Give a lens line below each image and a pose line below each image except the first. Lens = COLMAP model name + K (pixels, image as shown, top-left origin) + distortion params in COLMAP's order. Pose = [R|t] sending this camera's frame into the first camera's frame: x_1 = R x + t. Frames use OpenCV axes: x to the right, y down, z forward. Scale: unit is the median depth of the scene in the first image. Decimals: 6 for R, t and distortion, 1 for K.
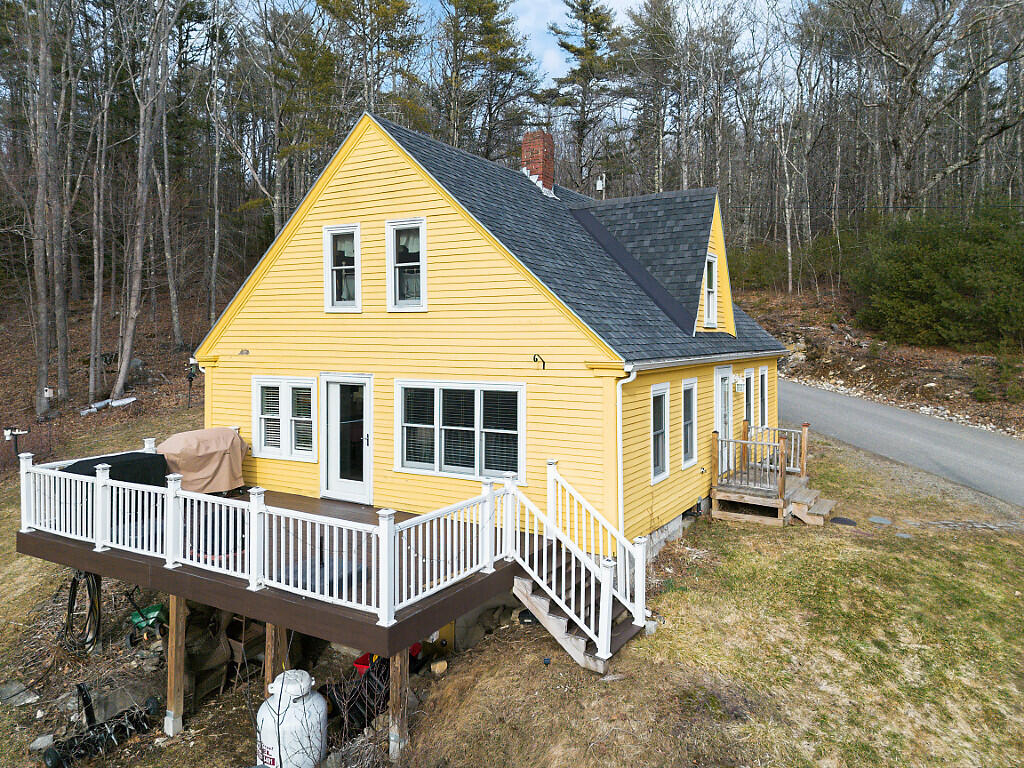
lens RADIAL K [[729.1, 0, 508.8], [0, 729.1, 358.1], [0, 0, 1]] dist [0.056734, -0.044543]
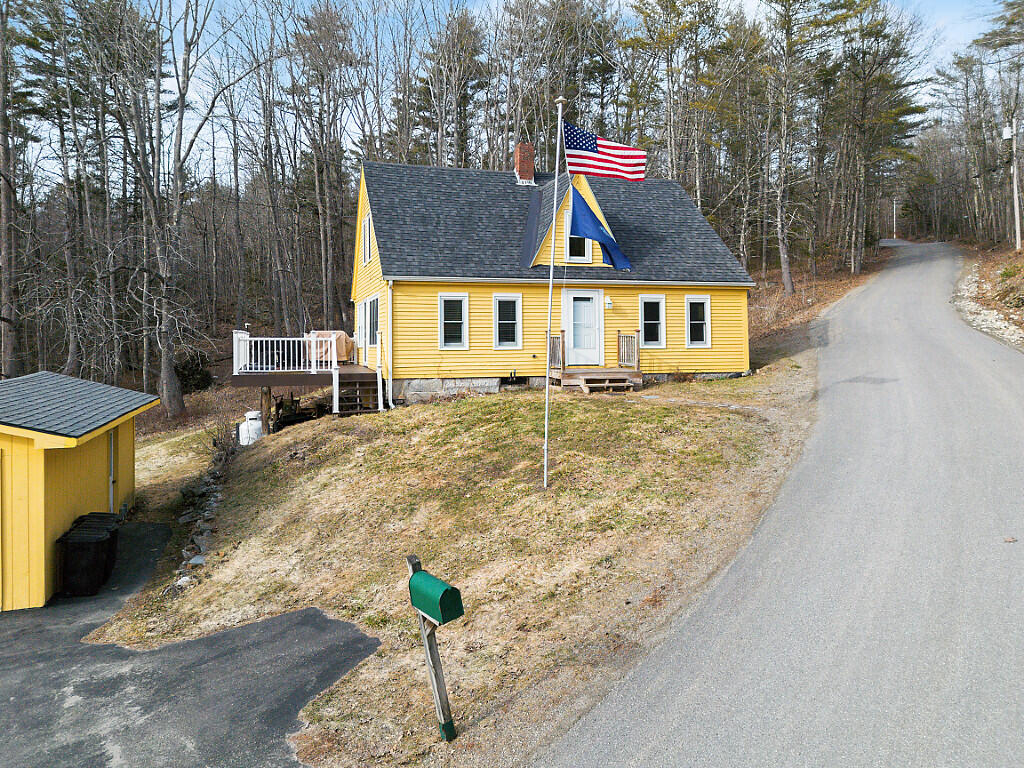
lens RADIAL K [[724.7, 0, 515.1], [0, 724.7, 345.7], [0, 0, 1]] dist [0.078650, -0.073701]
pose [[0.747906, -0.000726, -0.663804, 1.346033], [-0.012926, 0.999794, -0.015657, 0.171750], [0.663679, 0.020290, 0.747742, -0.150656]]
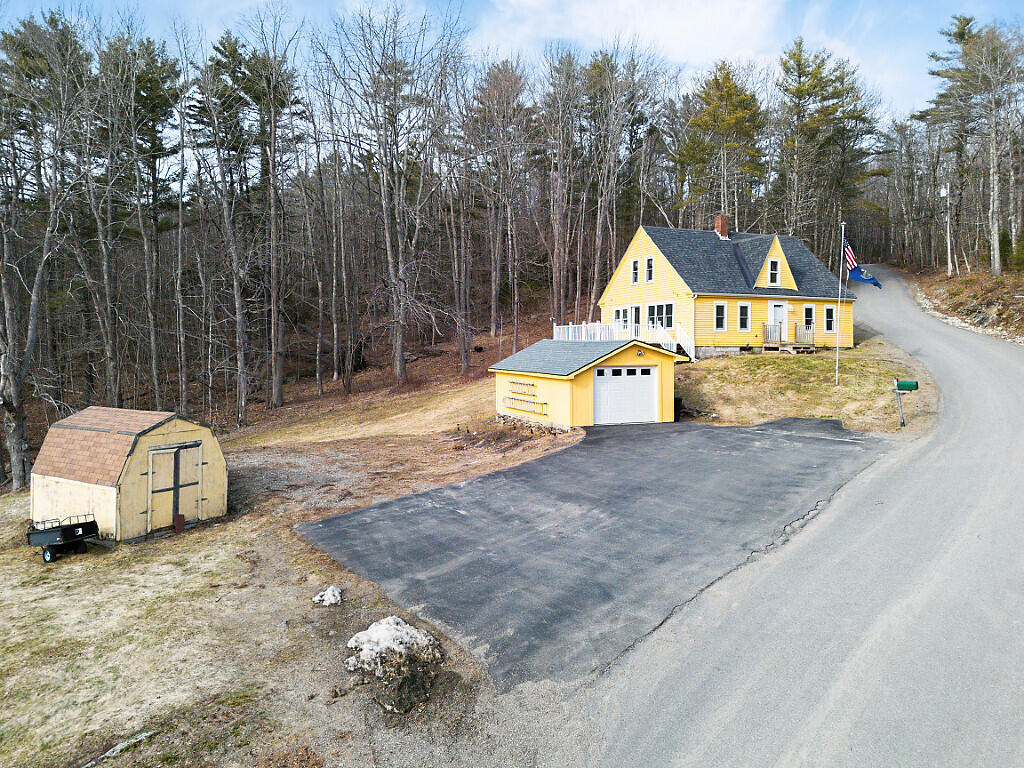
lens RADIAL K [[724.7, 0, 515.1], [0, 724.7, 345.7], [0, 0, 1]] dist [0.078650, -0.073701]
pose [[0.819314, 0.003887, -0.573332, 1.229828], [-0.020973, 0.999511, -0.023195, 0.303775], [0.572961, 0.031028, 0.818995, -2.015888]]
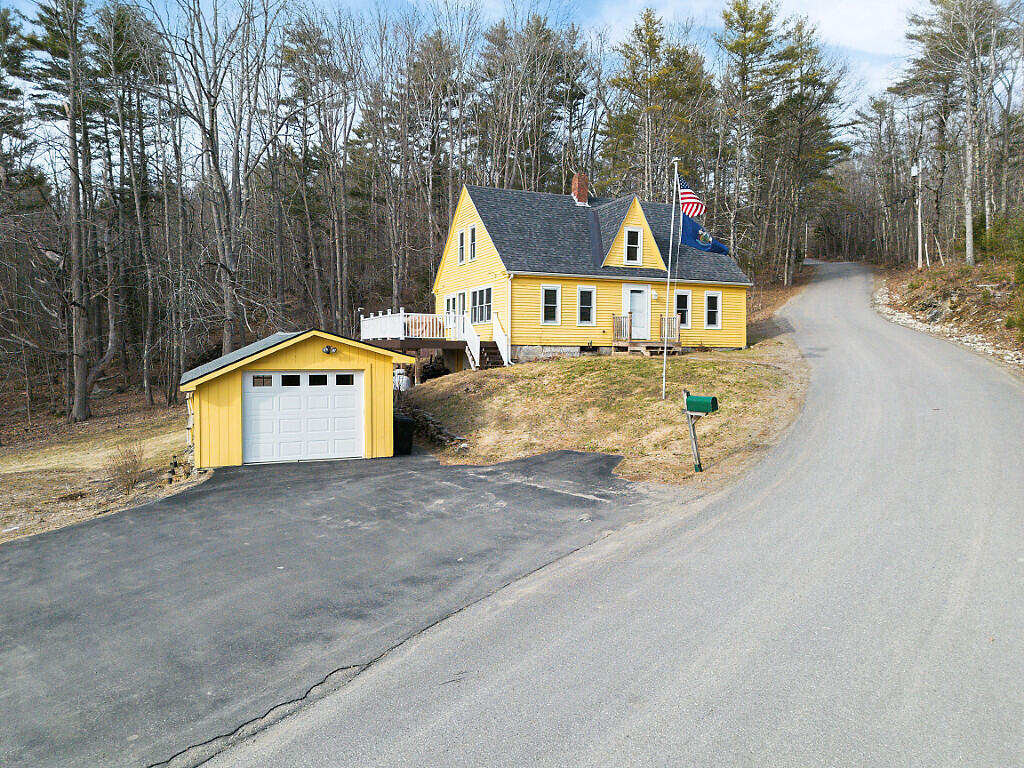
lens RADIAL K [[721.7, 0, 508.6], [0, 721.7, 373.5], [0, 0, 1]] dist [0.078625, -0.076682]
pose [[0.809501, 0.024206, -0.586619, 1.388976], [-0.024996, 0.999665, 0.006756, 0.293466], [0.586586, 0.009194, 0.809835, -0.918232]]
